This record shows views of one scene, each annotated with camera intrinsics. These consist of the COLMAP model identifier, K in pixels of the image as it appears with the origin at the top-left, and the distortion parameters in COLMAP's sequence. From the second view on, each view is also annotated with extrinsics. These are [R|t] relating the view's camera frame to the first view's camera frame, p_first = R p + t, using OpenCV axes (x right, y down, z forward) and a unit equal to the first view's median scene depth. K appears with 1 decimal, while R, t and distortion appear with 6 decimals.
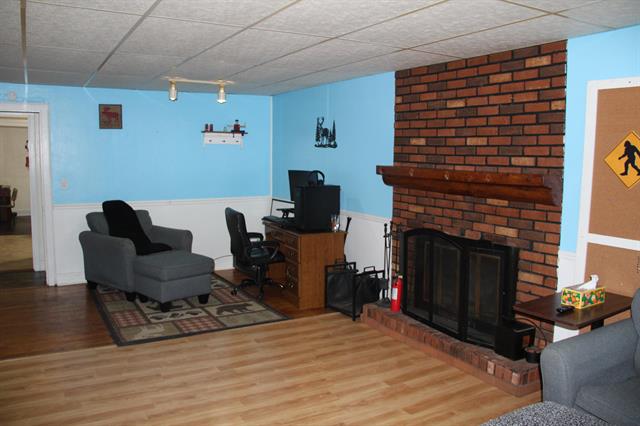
lens RADIAL K [[525.4, 0, 322.3], [0, 525.4, 209.3], [0, 0, 1]] dist [-0.089395, -0.002566]
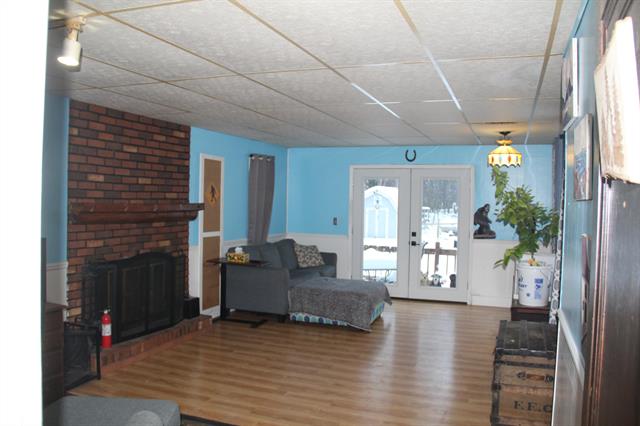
lens RADIAL K [[525.4, 0, 321.7], [0, 525.4, 213.5], [0, 0, 1]] dist [-0.089395, -0.002566]
pose [[-0.625539, -0.059384, 0.777930, -0.987458], [0.041859, 0.993108, 0.109469, -0.170488], [-0.779069, 0.101040, -0.618742, 1.442294]]
